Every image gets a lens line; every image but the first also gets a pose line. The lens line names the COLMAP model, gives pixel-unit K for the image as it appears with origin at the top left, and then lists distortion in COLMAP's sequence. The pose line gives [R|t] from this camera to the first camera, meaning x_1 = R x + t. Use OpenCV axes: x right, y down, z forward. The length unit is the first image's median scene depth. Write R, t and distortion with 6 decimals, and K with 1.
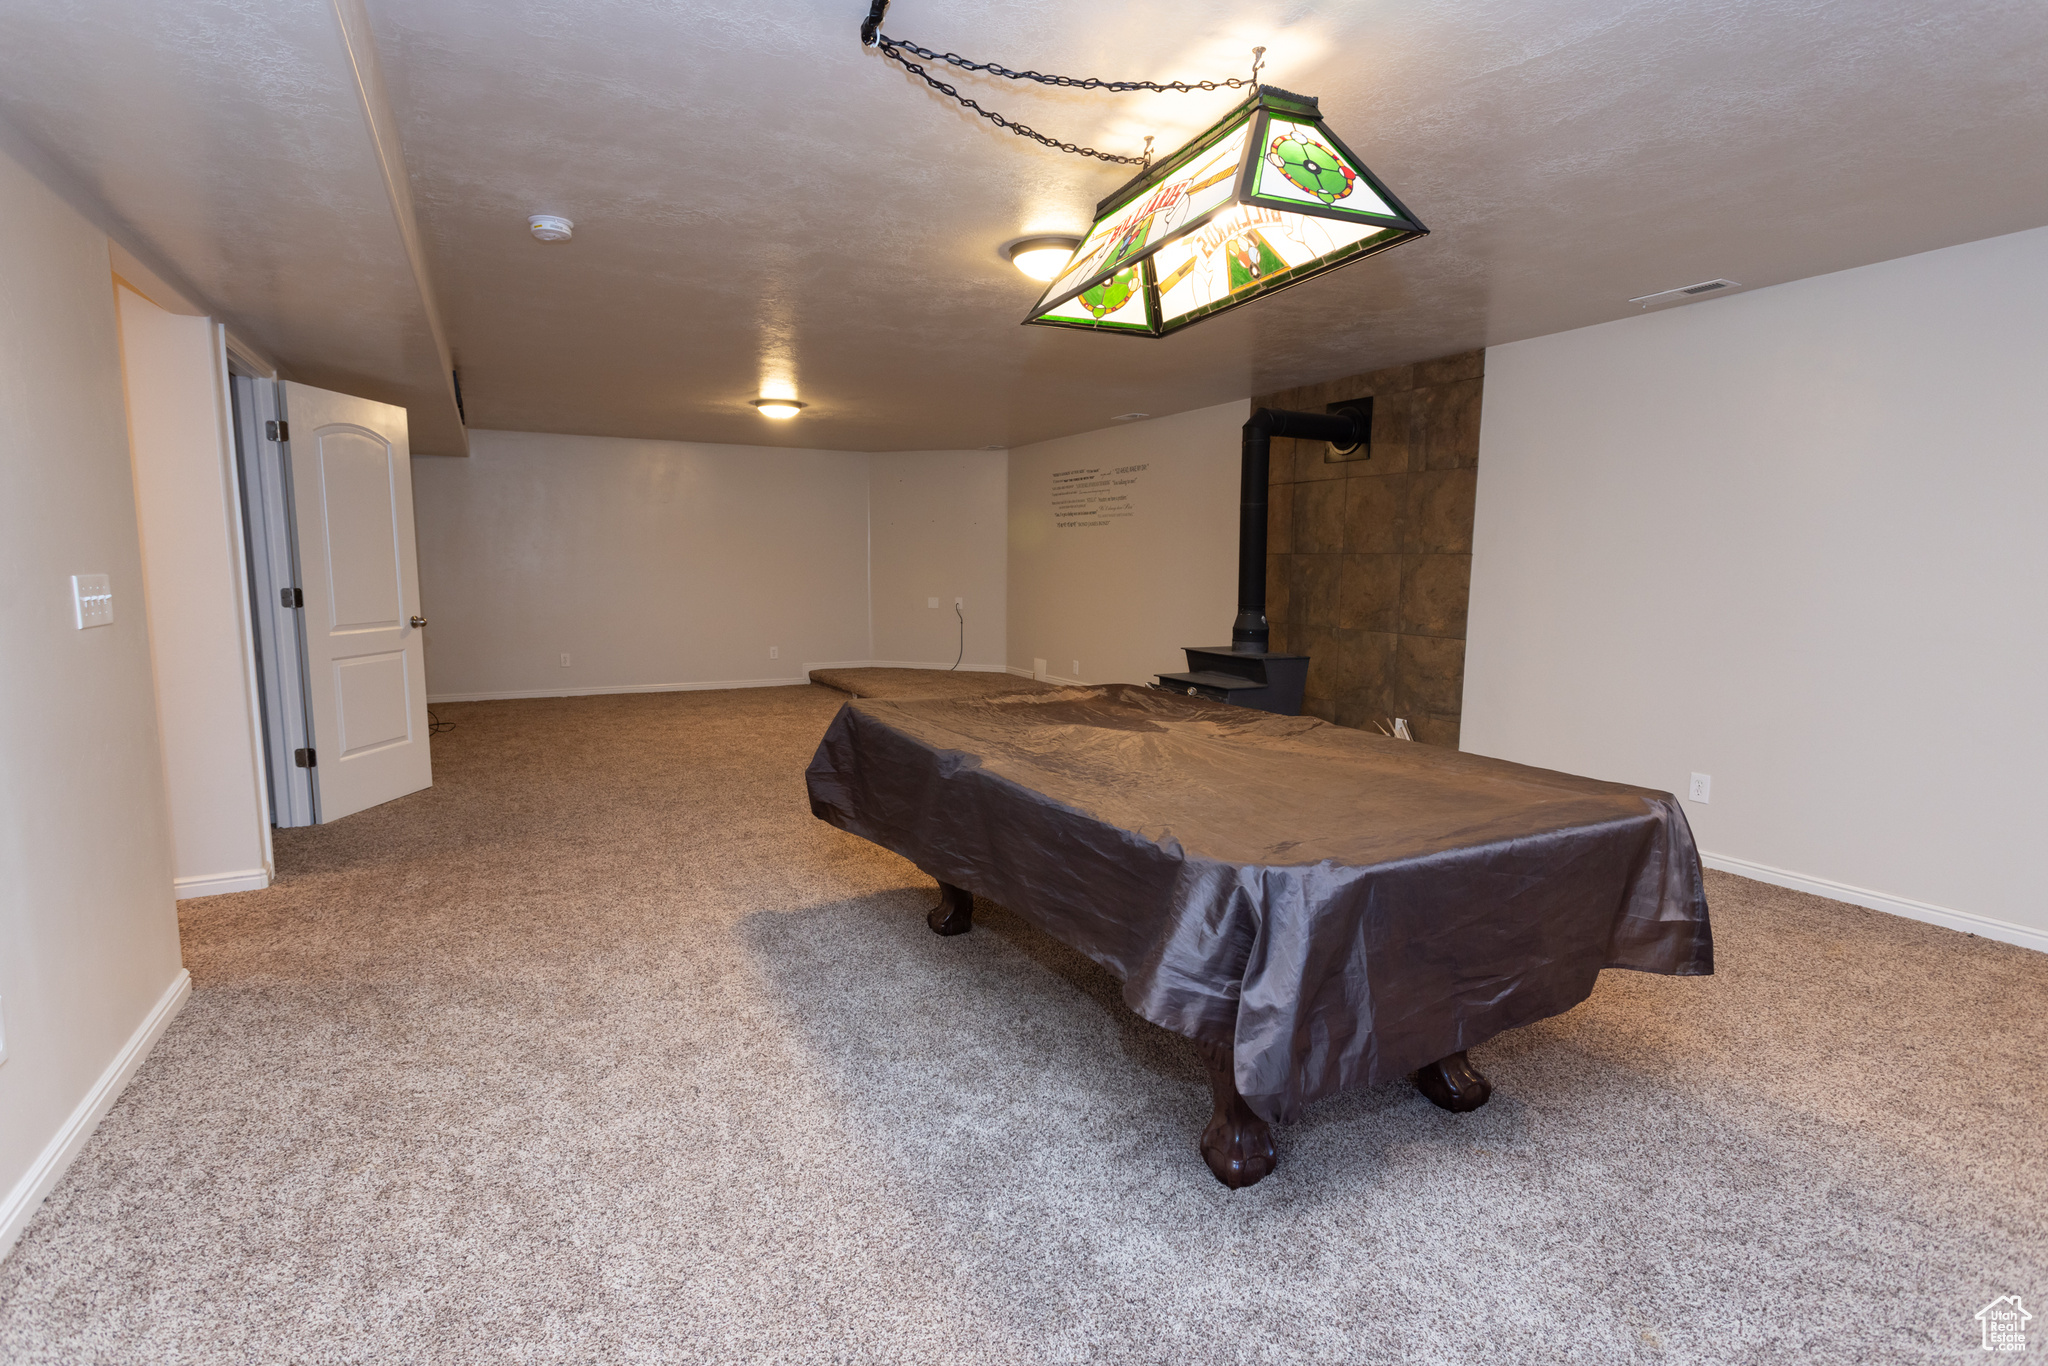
lens RADIAL K [[999.8, 0, 1014.0], [0, 999.8, 686.2], [0, 0, 1]] dist [0.004148, 0.001679]
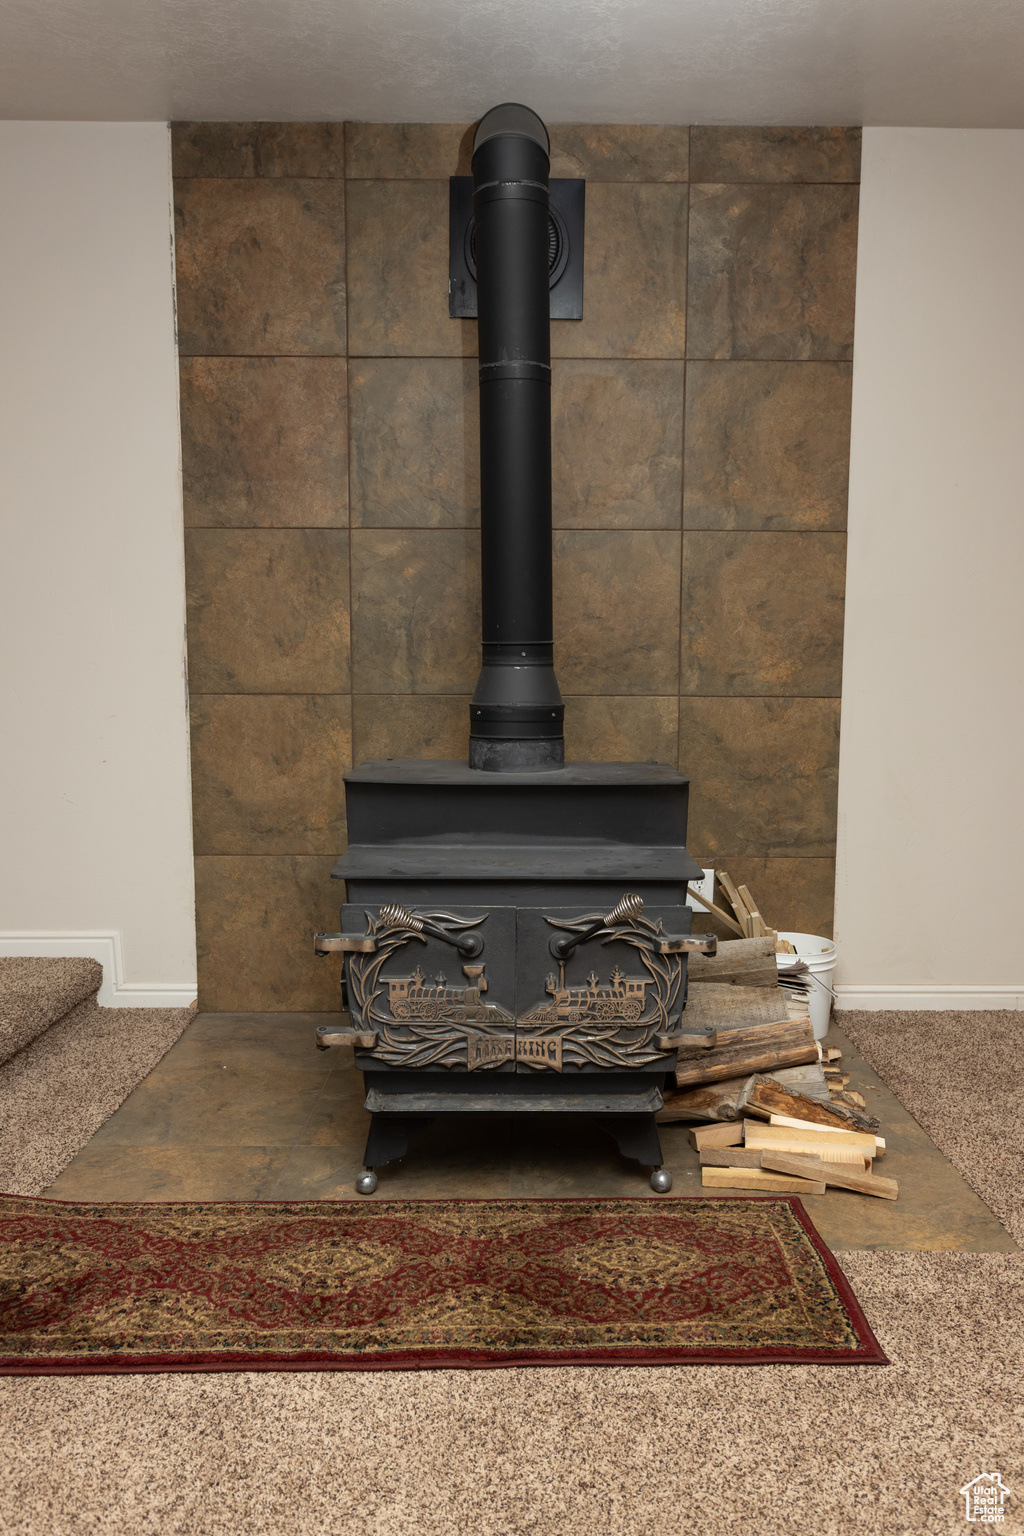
lens RADIAL K [[1221.4, 0, 512.1], [0, 1221.4, 771.4], [0, 0, 1]] dist [0.004636, 0.002690]
pose [[0.451855, -0.111093, 0.885147, -0.335064], [0.109728, 0.991603, 0.068439, -0.122172], [-0.885317, 0.066201, 0.460251, 1.486314]]
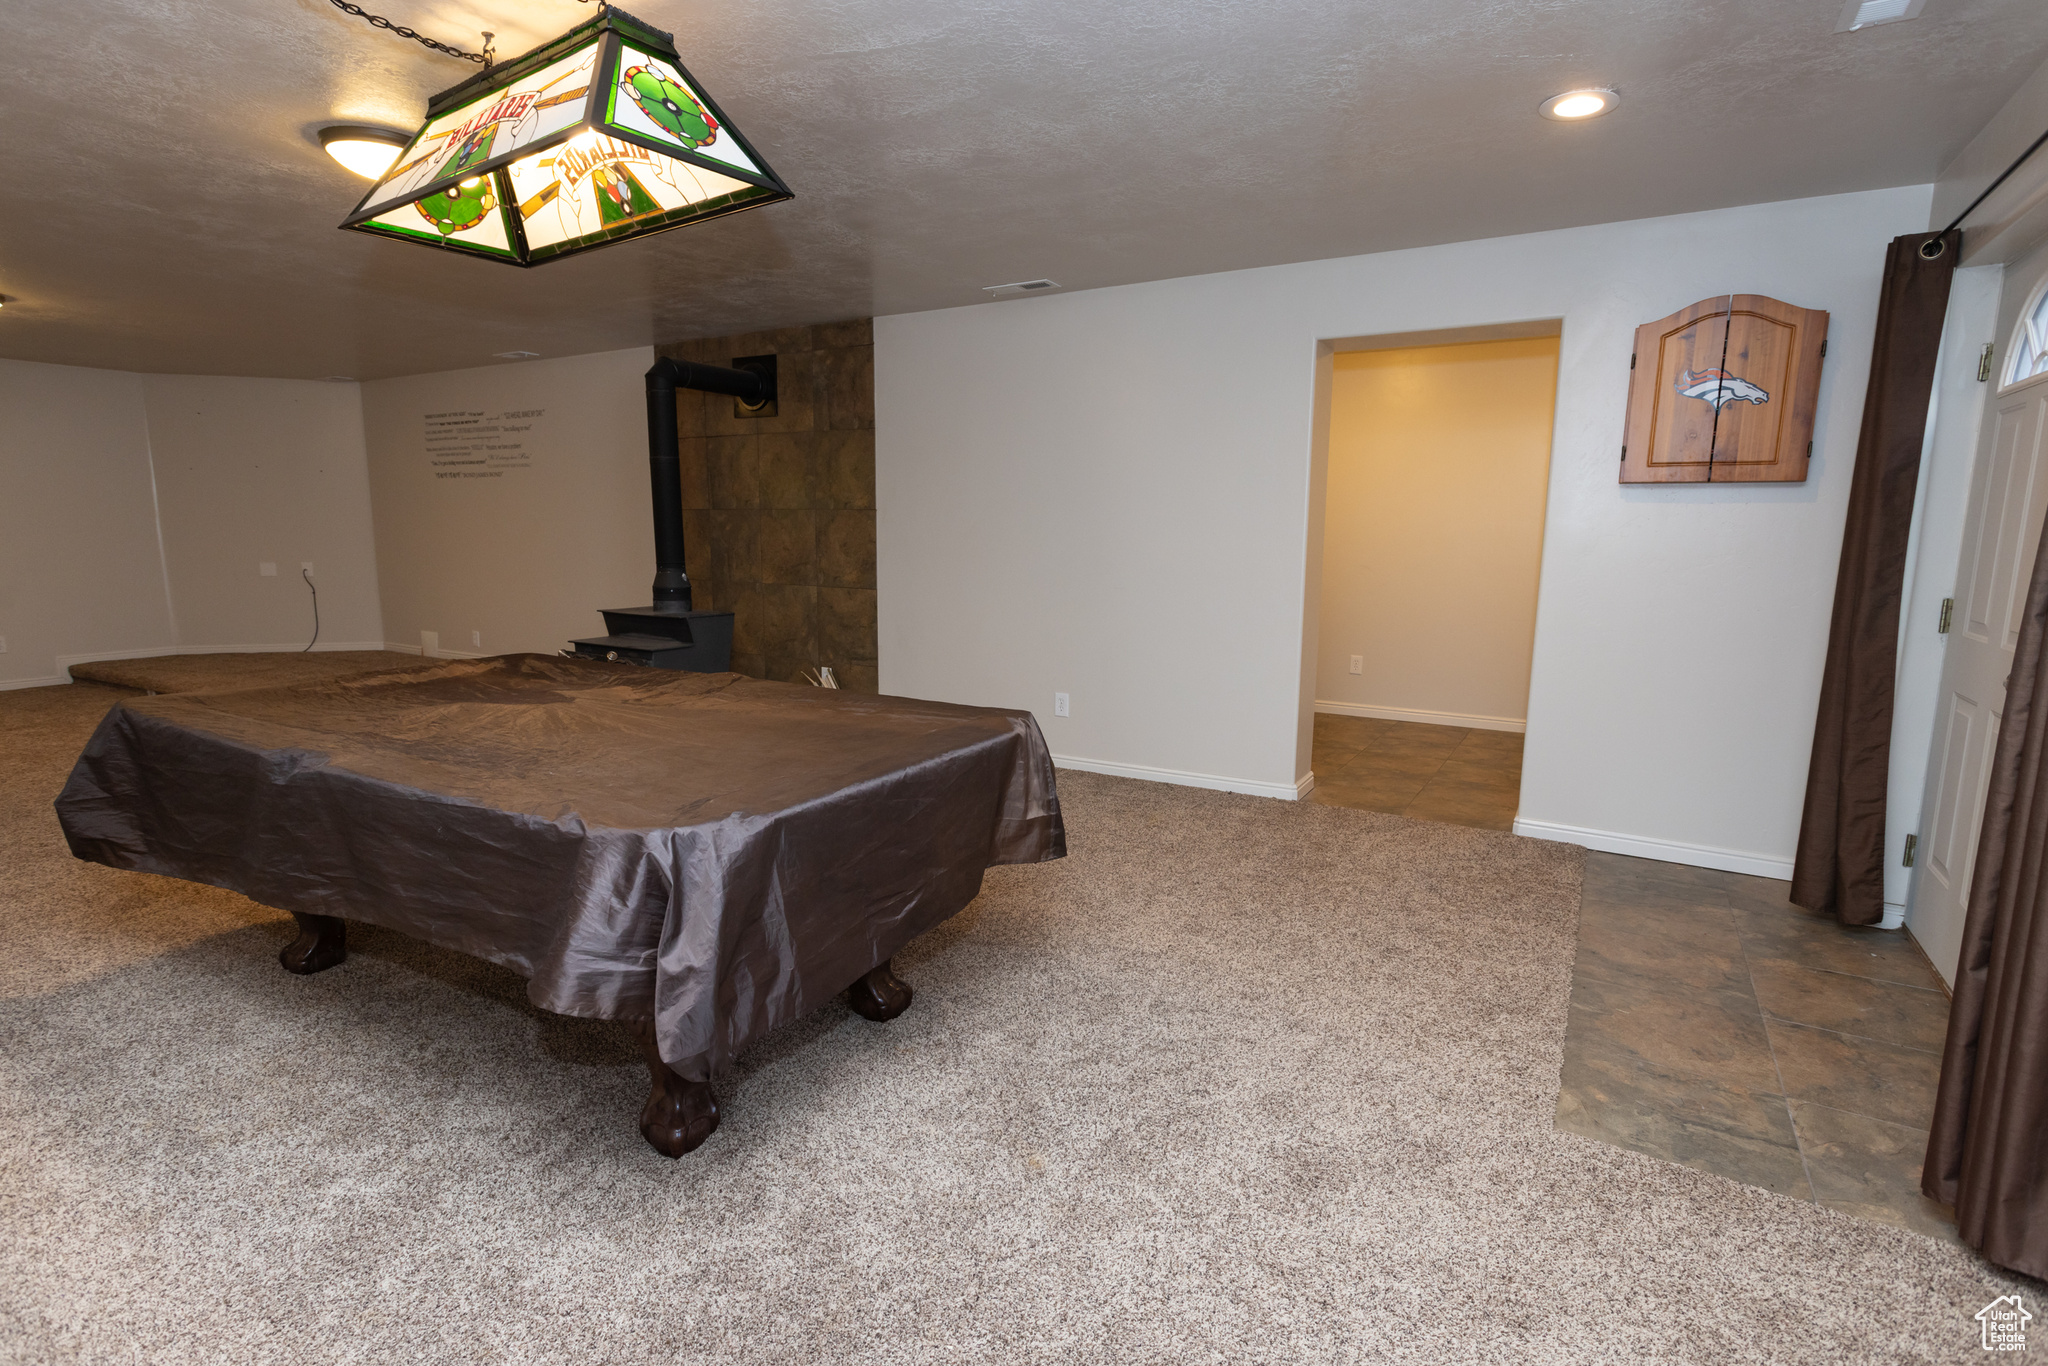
lens RADIAL K [[999.8, 0, 1020.1], [0, 999.8, 676.4], [0, 0, 1]] dist [0.004148, 0.001679]
pose [[0.849879, -0.083073, 0.520389, 0.022606], [0.065756, 0.996496, 0.051687, 0.001960], [-0.522860, -0.009709, 0.852363, -0.005428]]
